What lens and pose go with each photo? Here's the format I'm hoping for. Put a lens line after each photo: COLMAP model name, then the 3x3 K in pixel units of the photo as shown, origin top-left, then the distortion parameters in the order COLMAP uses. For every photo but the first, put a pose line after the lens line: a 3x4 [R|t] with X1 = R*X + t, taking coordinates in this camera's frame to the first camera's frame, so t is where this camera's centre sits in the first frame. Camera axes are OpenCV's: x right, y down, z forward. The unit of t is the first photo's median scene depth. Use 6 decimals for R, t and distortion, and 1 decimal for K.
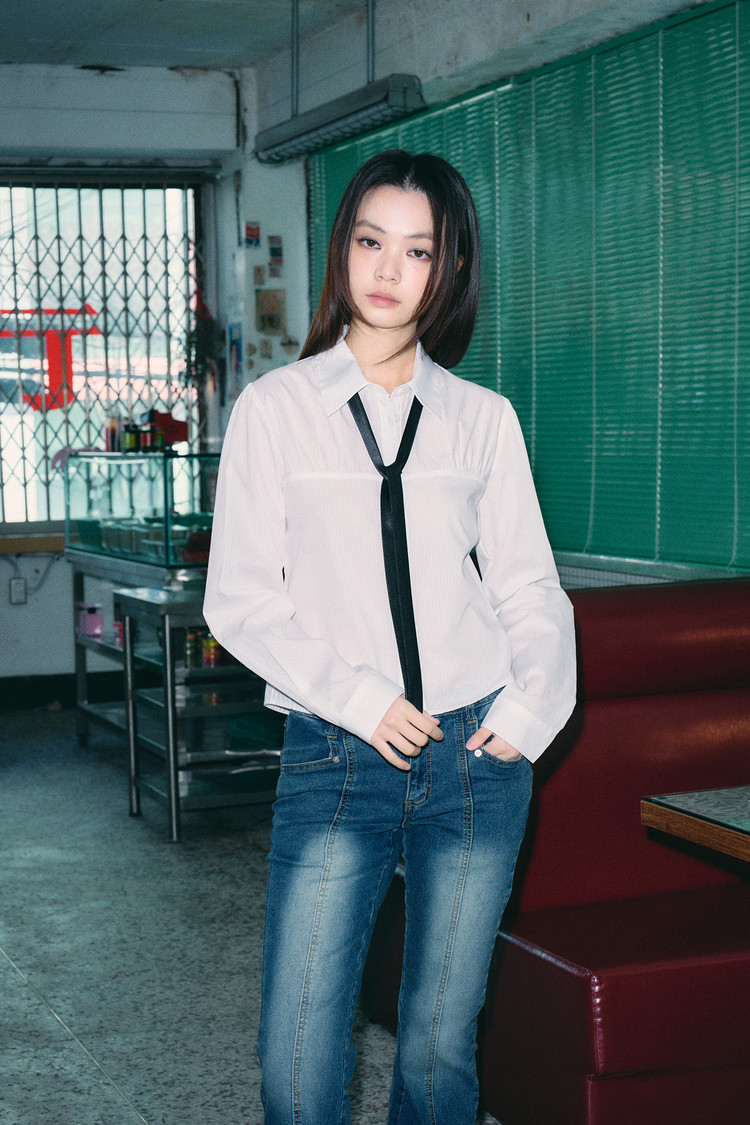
lens RADIAL K [[1996.1, 0, 376.4], [0, 1996.1, 569.5], [0, 0, 1]] dist [0.019575, 0.000000]
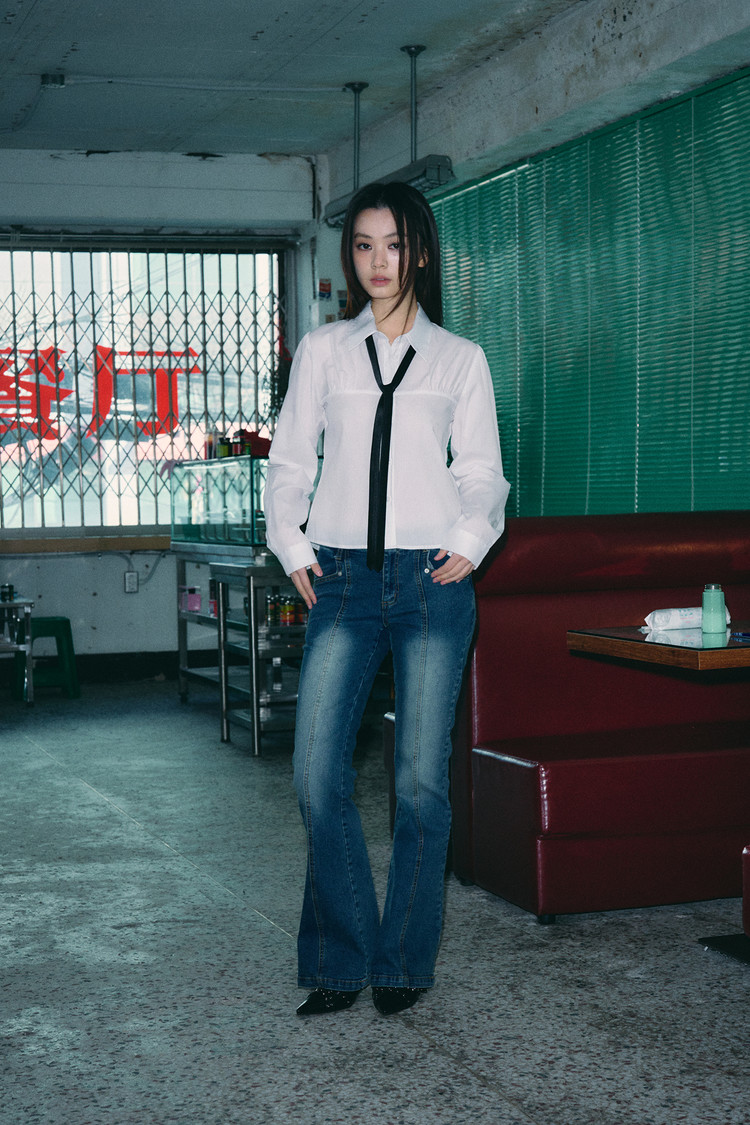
lens RADIAL K [[1865.2, 0, 376.4], [0, 1865.2, 565.0], [0, 0, 1]] dist [0.010291, 0.000000]
pose [[0.999149, 0.004003, -0.041052, 0.020809], [-0.005399, 0.999409, -0.033949, 0.048785], [0.040892, 0.034141, 0.998580, -0.164316]]
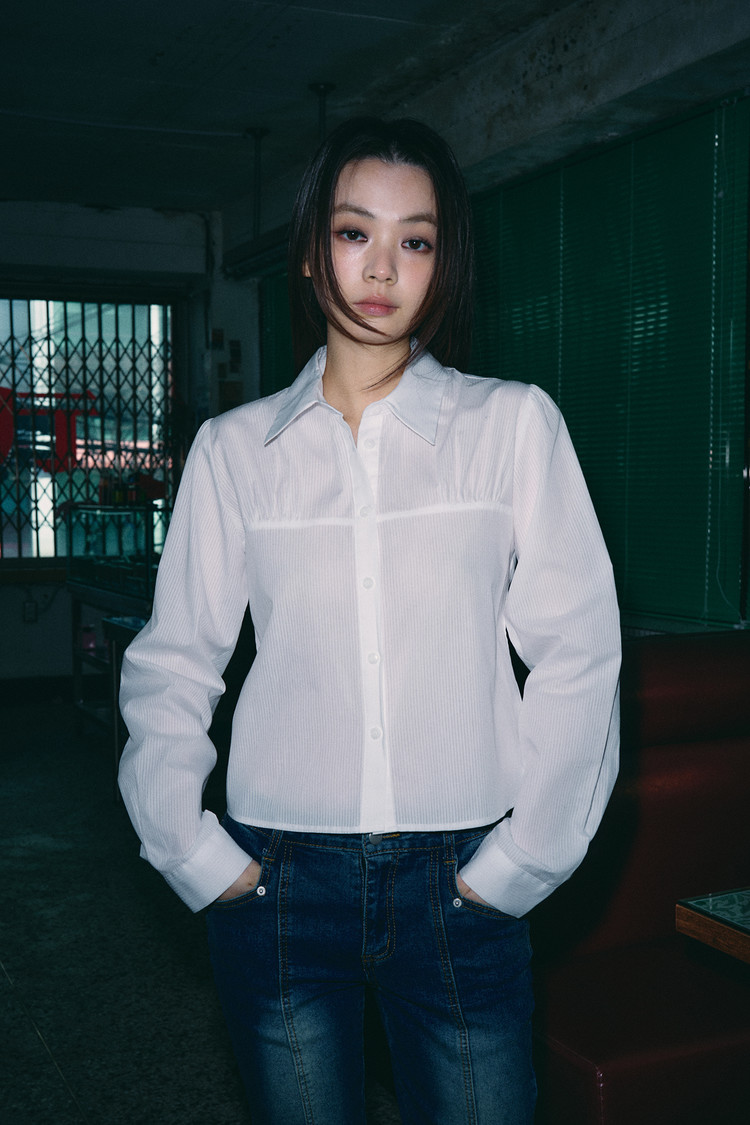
lens RADIAL K [[1306.7, 0, 381.0], [0, 1306.7, 570.0], [0, 0, 1]] dist [0.007212, 0.000000]
pose [[0.997301, 0.012671, 0.072314, -0.019250], [-0.011873, 0.999864, -0.011454, -0.011498], [-0.072449, 0.010564, 0.997316, 0.180970]]
